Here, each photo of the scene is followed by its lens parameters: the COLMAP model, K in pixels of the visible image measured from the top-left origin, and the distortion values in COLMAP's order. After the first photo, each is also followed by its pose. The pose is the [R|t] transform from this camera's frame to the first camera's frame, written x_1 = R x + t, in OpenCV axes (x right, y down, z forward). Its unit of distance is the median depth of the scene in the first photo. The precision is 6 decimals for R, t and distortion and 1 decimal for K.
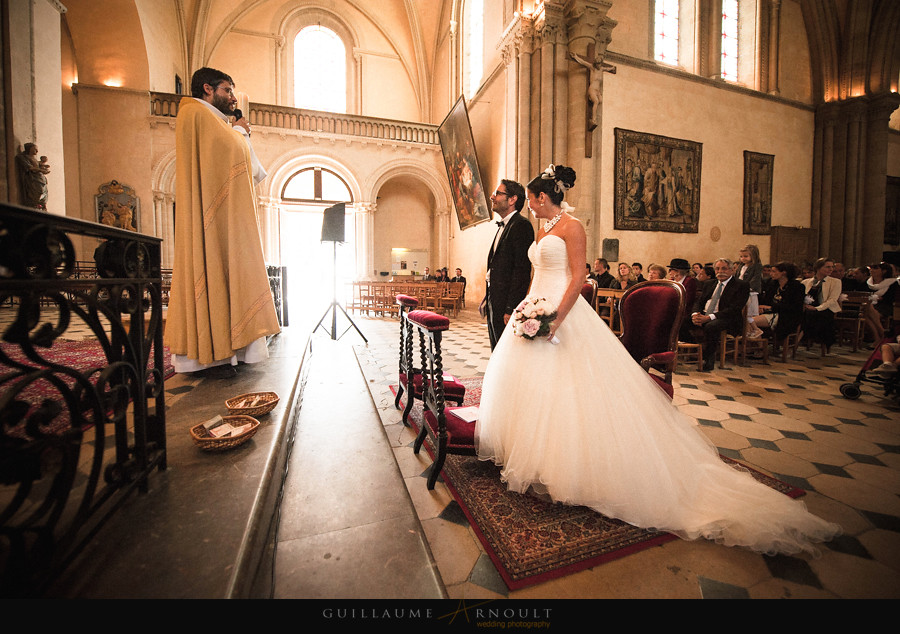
lens RADIAL K [[357.4, 0, 447.9], [0, 357.4, 299.0], [0, 0, 1]] dist [-0.020115, -0.000887]
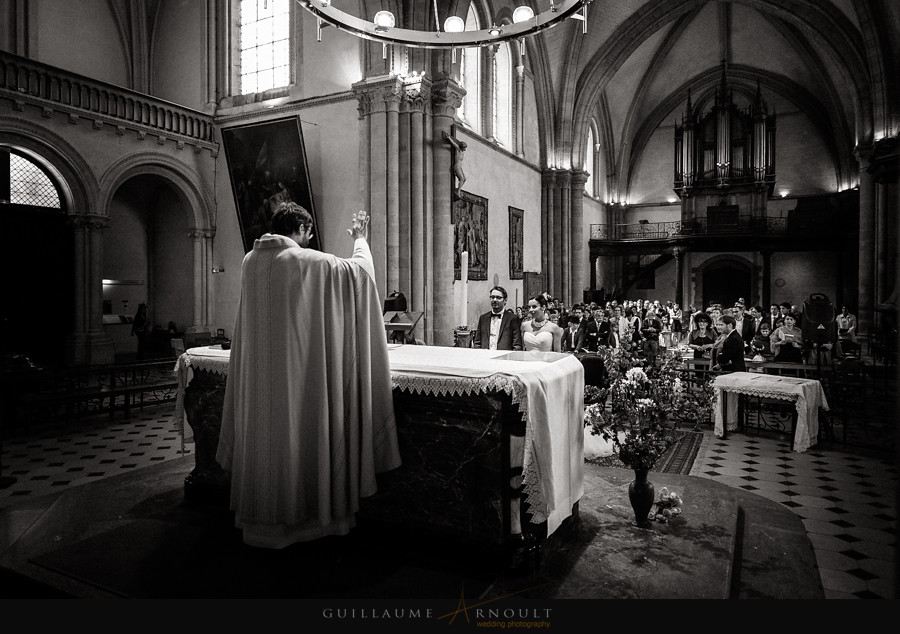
lens RADIAL K [[604.6, 0, 449.5], [0, 604.6, 294.7], [0, 0, 1]] dist [-0.000506, -0.000008]
pose [[0.707461, -0.007067, 0.706717, -0.769717], [0.046253, 0.998269, -0.036319, -0.088682], [-0.705237, 0.058382, 0.706563, -0.256297]]
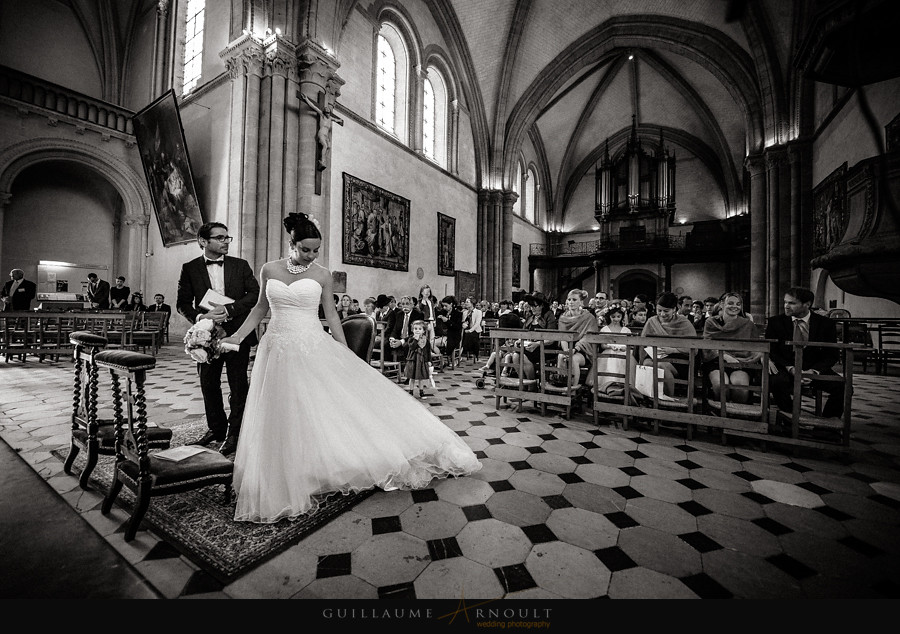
lens RADIAL K [[363.2, 0, 451.3], [0, 363.2, 301.2], [0, 0, 1]] dist [-0.013815, -0.004487]
pose [[0.754889, 0.020361, 0.655537, -0.004982], [0.026889, 0.997717, -0.061954, -0.002324], [-0.655301, 0.064395, 0.752618, -0.044676]]
